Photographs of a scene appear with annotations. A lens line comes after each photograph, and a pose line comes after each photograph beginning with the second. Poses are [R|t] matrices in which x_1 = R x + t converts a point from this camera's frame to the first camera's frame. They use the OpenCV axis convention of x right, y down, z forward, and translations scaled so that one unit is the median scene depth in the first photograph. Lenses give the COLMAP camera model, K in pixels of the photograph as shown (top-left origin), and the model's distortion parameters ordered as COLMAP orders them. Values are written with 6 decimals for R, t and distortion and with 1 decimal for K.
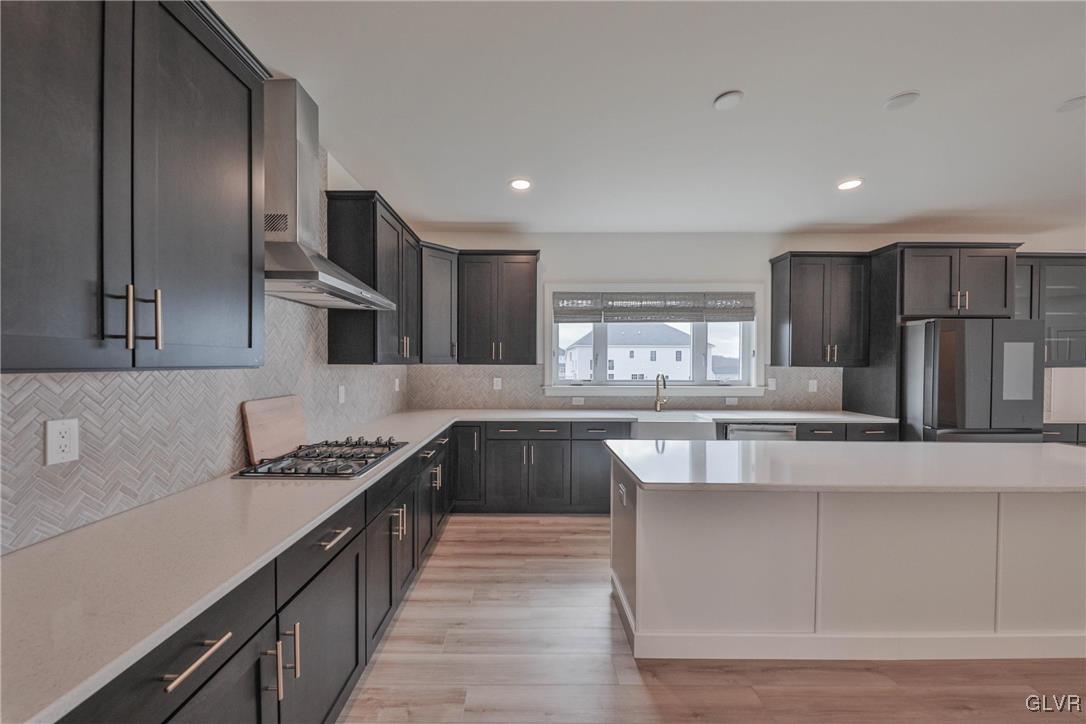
lens RADIAL K [[395.5, 0, 543.0], [0, 395.5, 362.0], [0, 0, 1]] dist [0.000416, -0.000023]
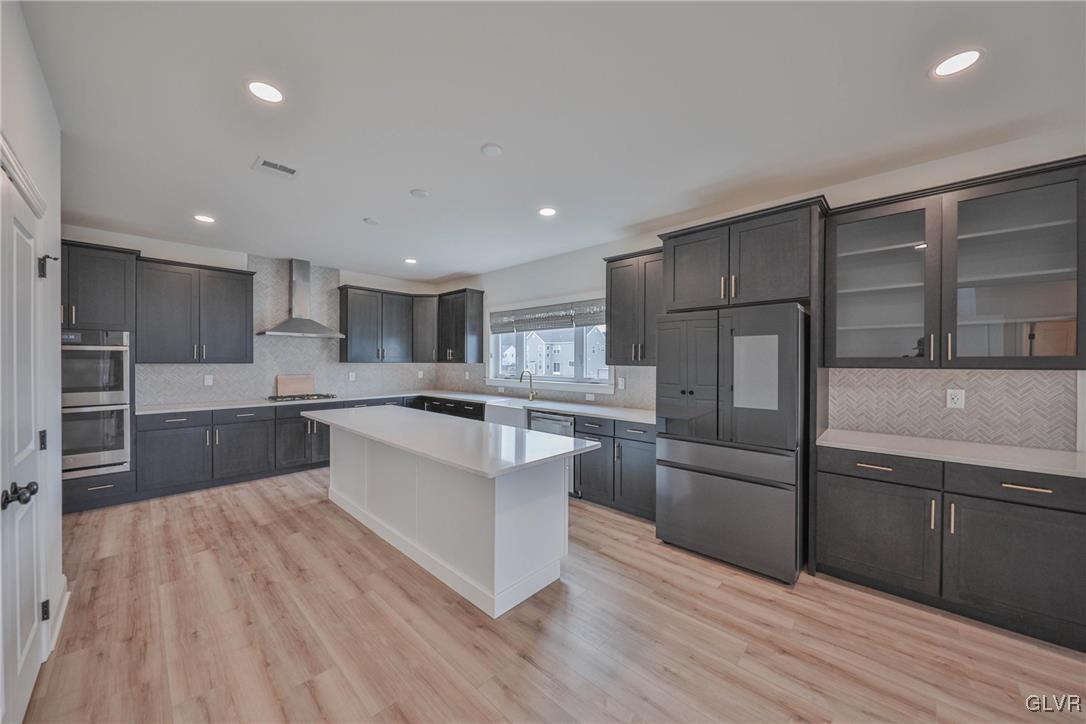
lens RADIAL K [[379.2, 0, 552.9], [0, 379.2, 360.9], [0, 0, 1]] dist [-0.000208, -0.000243]
pose [[0.729028, -0.001654, -0.684482, 1.420935], [0.000208, 0.999998, -0.002195, 0.001023], [0.684484, 0.001458, 0.729026, 0.186958]]
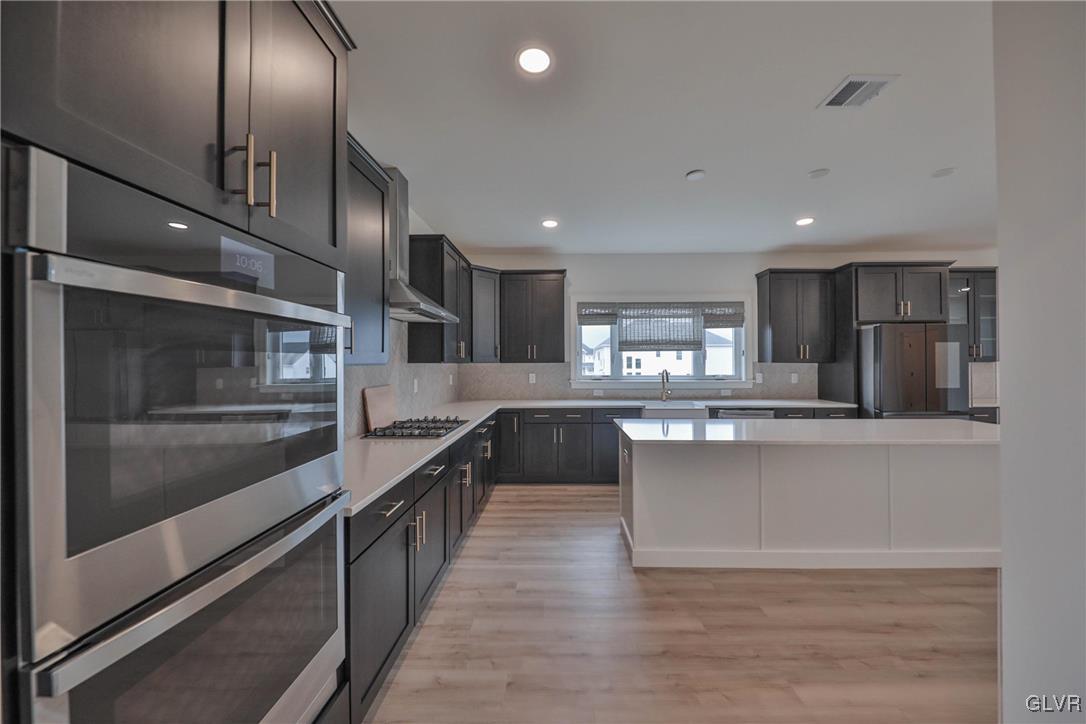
lens RADIAL K [[381.9, 0, 562.4], [0, 381.9, 361.3], [0, 0, 1]] dist [-0.000330, -0.004431]
pose [[0.999655, -0.006989, -0.025309, 0.009822], [0.006999, 0.999975, 0.000287, 0.002125], [0.025306, -0.000464, 0.999680, -0.214231]]
